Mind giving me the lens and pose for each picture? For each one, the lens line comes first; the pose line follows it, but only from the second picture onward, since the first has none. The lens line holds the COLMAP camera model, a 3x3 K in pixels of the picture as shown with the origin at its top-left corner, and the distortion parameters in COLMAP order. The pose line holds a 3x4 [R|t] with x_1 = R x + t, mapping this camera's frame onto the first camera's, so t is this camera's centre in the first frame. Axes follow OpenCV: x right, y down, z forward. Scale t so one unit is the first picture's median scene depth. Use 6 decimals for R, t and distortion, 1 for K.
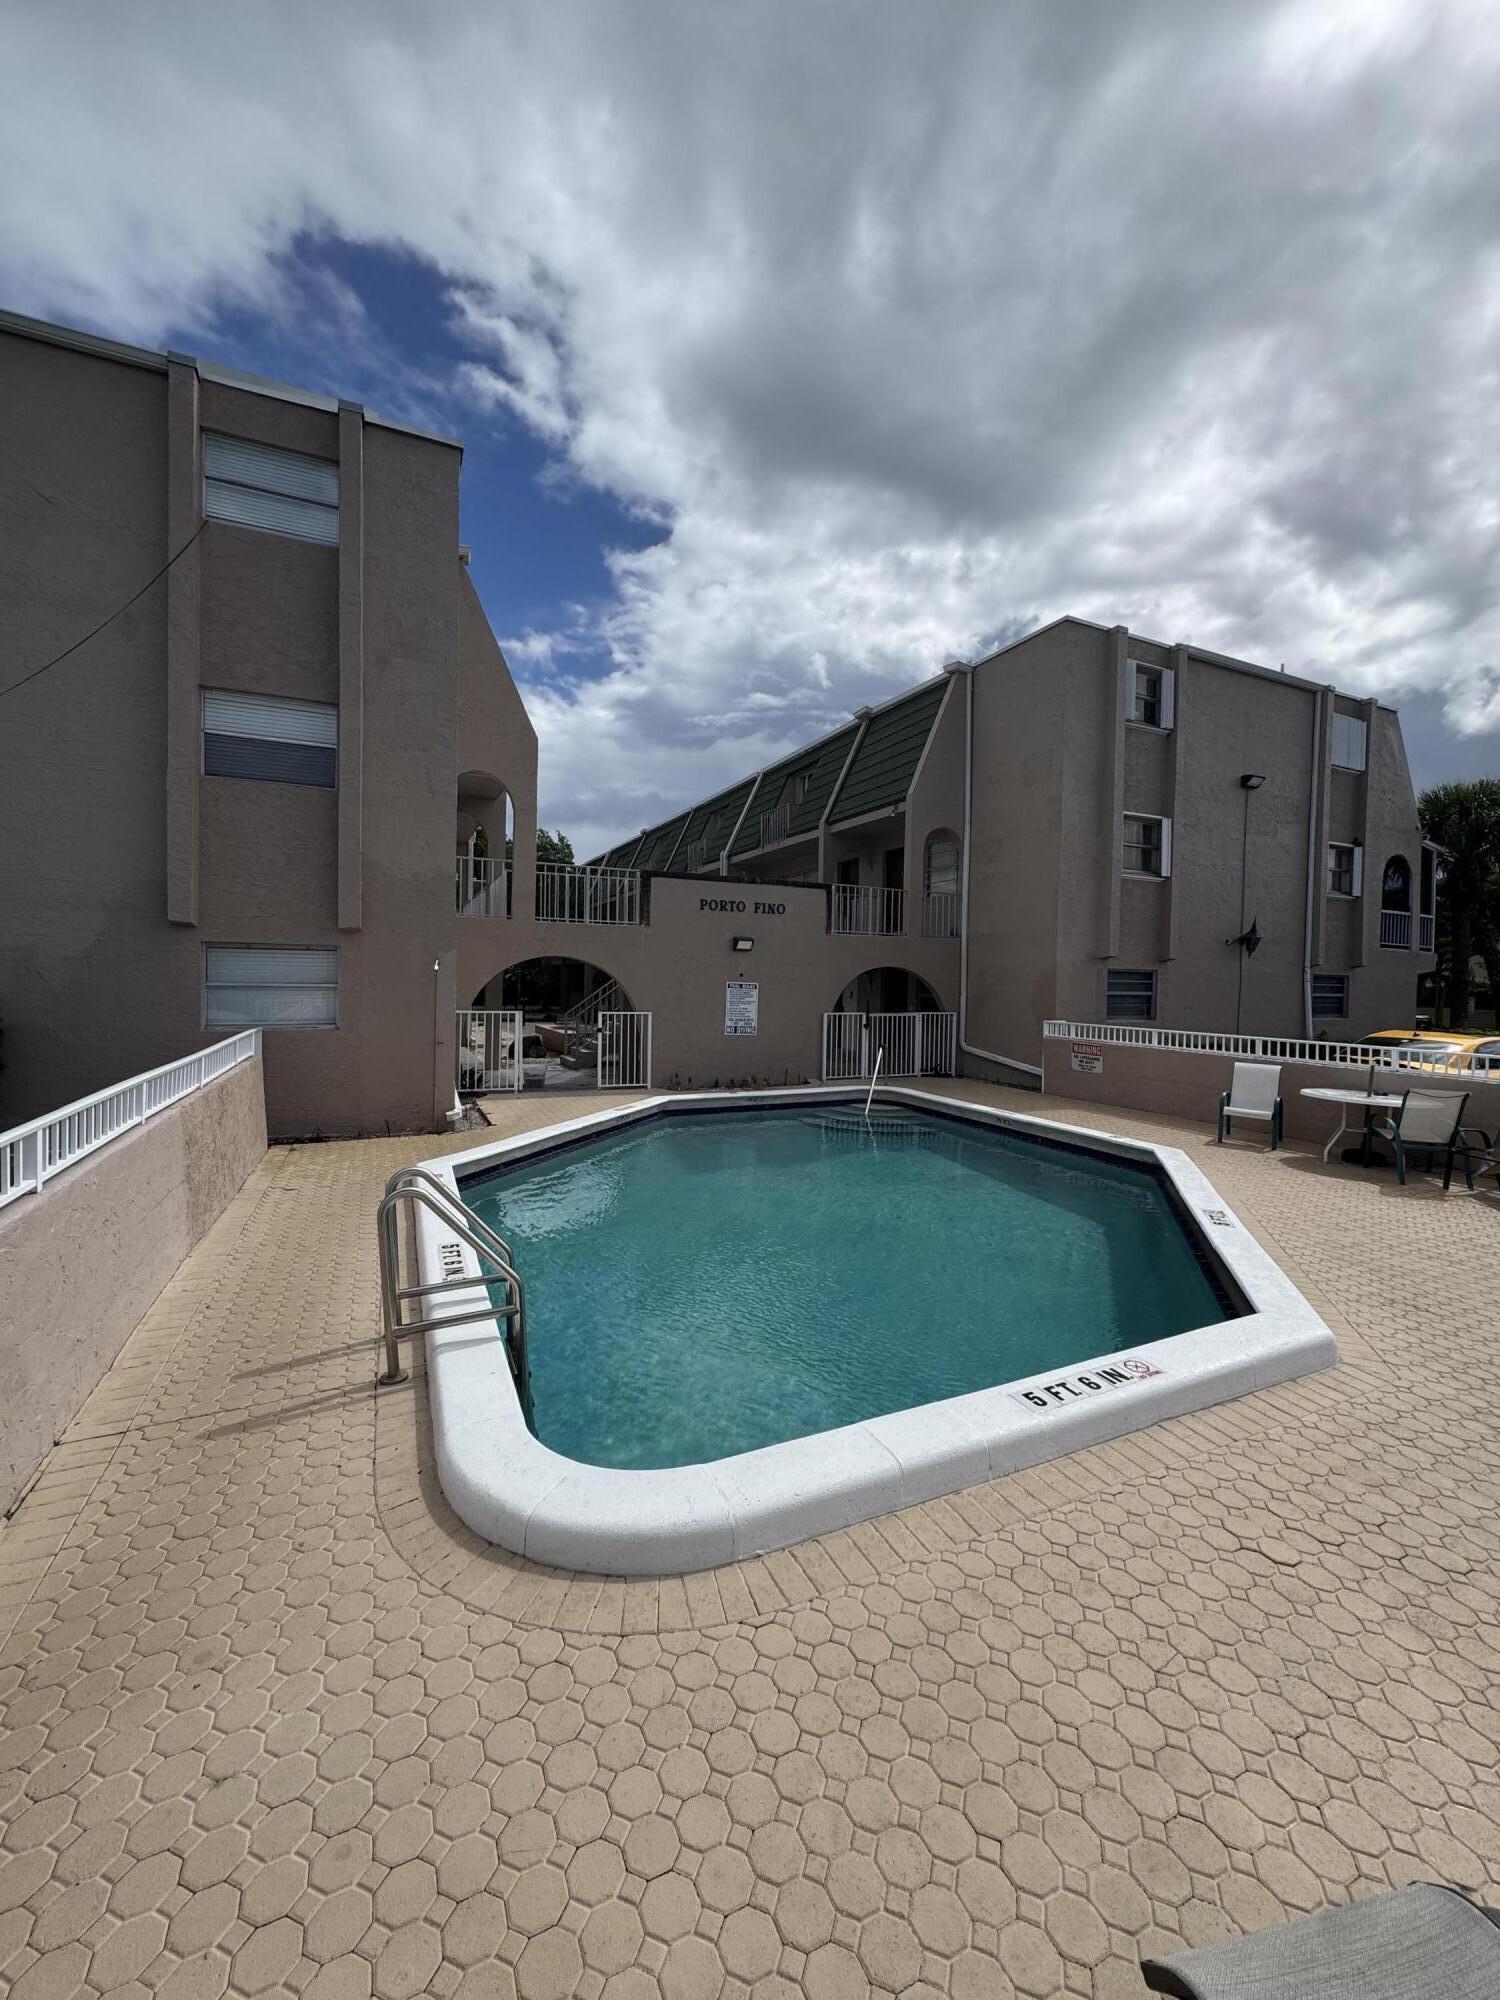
lens RADIAL K [[803.5, 0, 760.1], [0, 803.5, 1001.6], [0, 0, 1]] dist [0.009046, 0.002040]
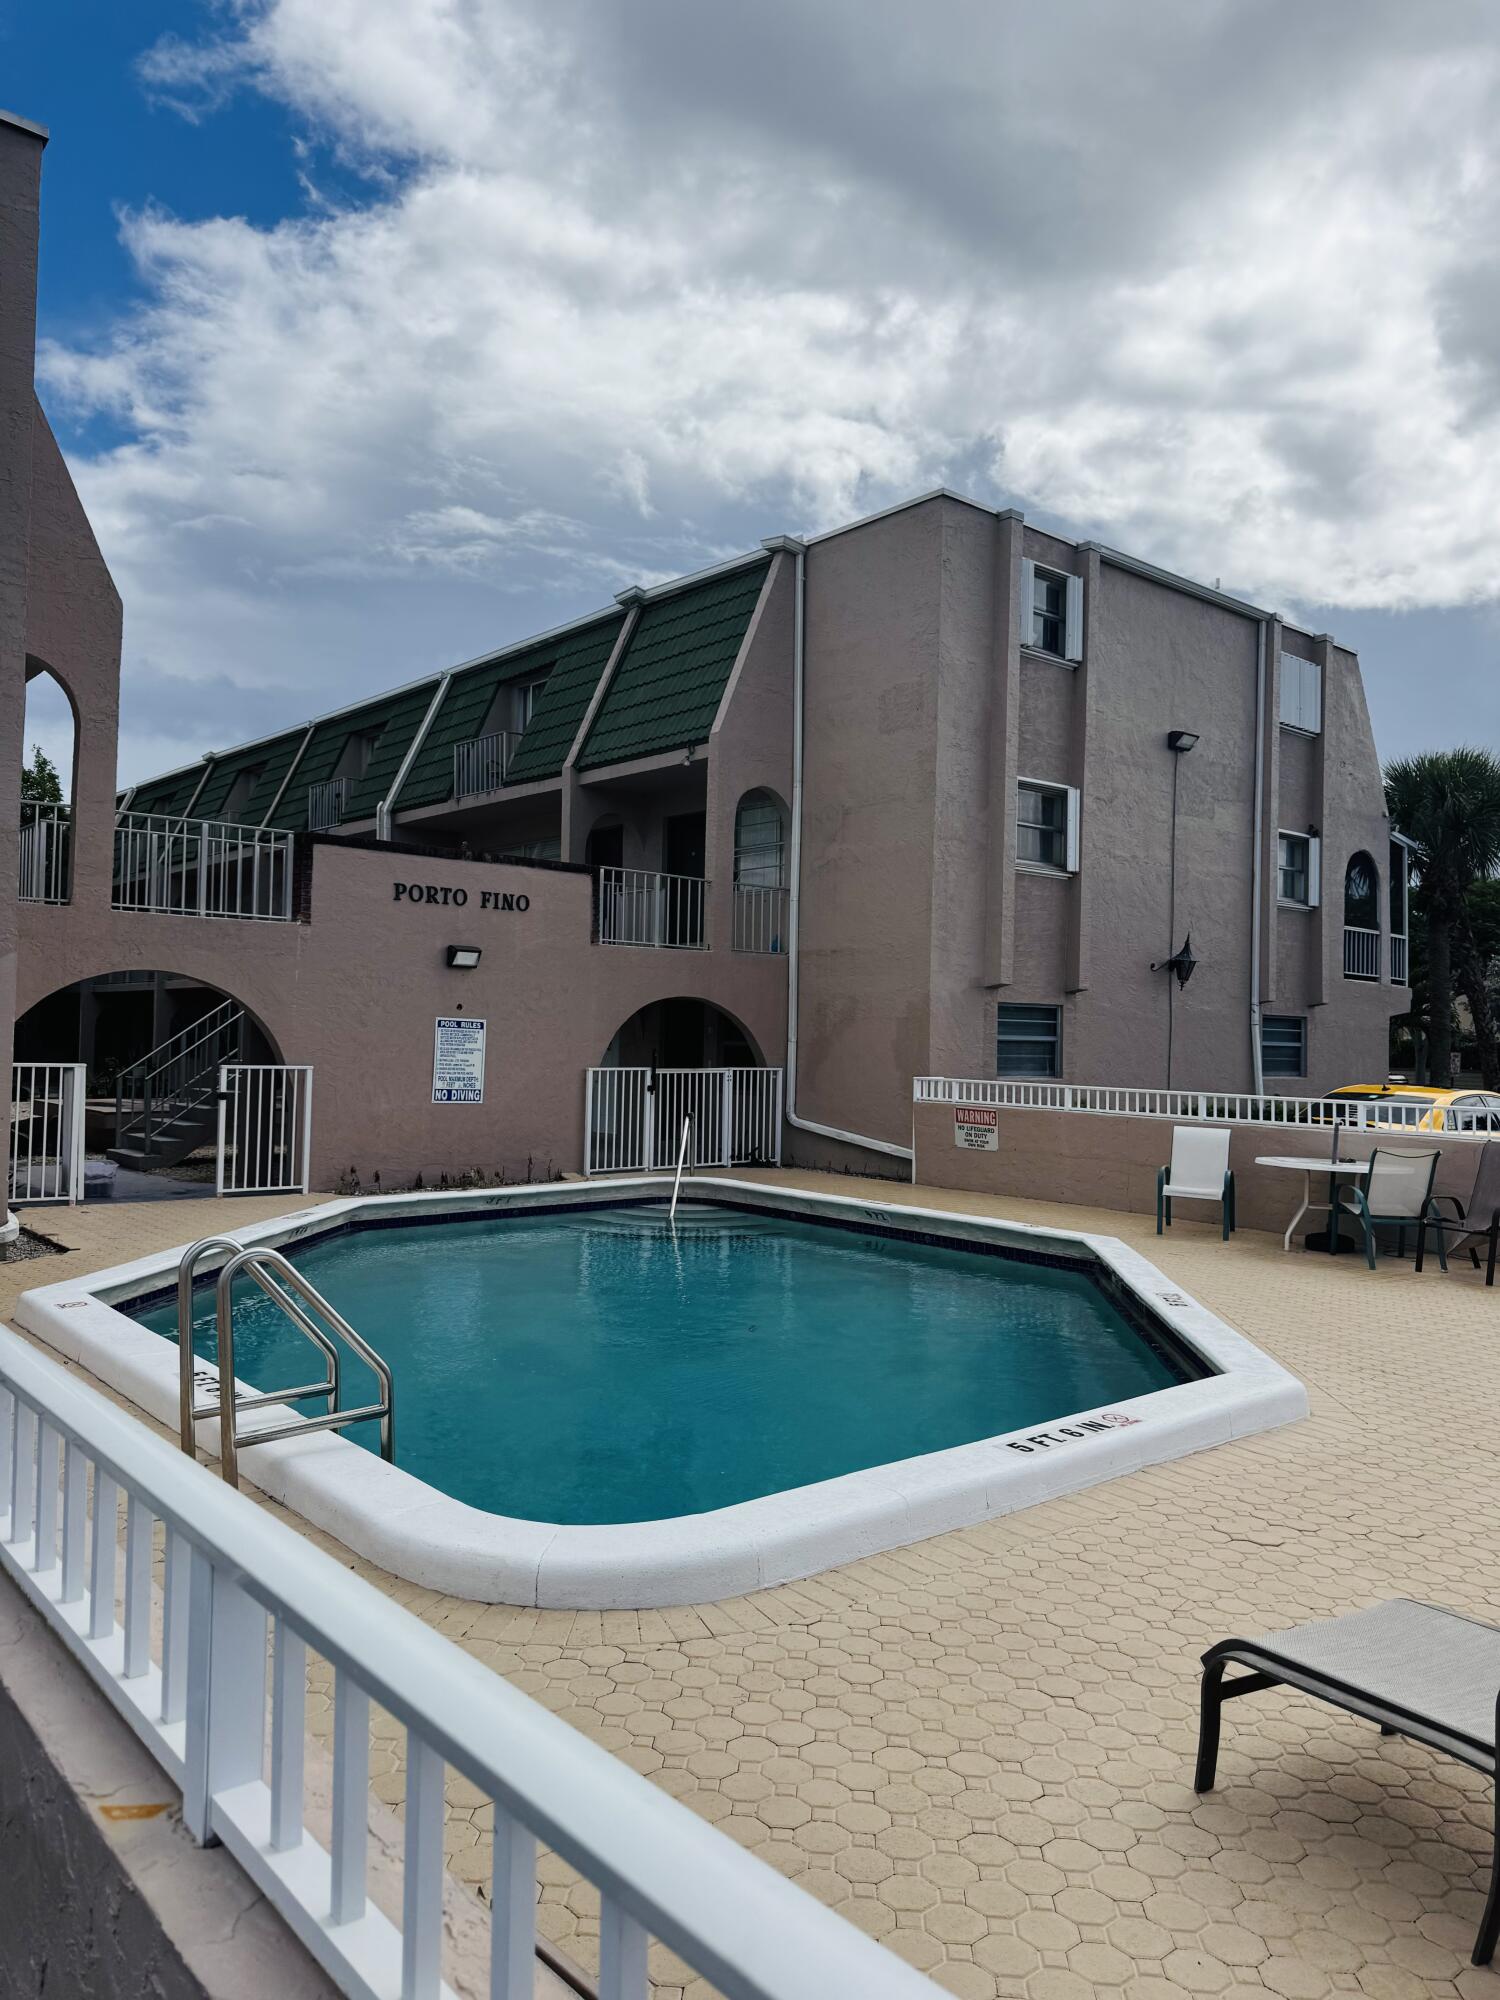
lens RADIAL K [[1414.1, 0, 743.1], [0, 1414.1, 1010.2], [0, 0, 1]] dist [0.062449, -0.020280]
pose [[0.967641, 0.007883, 0.252209, -0.090599], [0.002518, 0.999160, -0.040891, 0.015813], [-0.252319, 0.040203, 0.966808, -0.120846]]
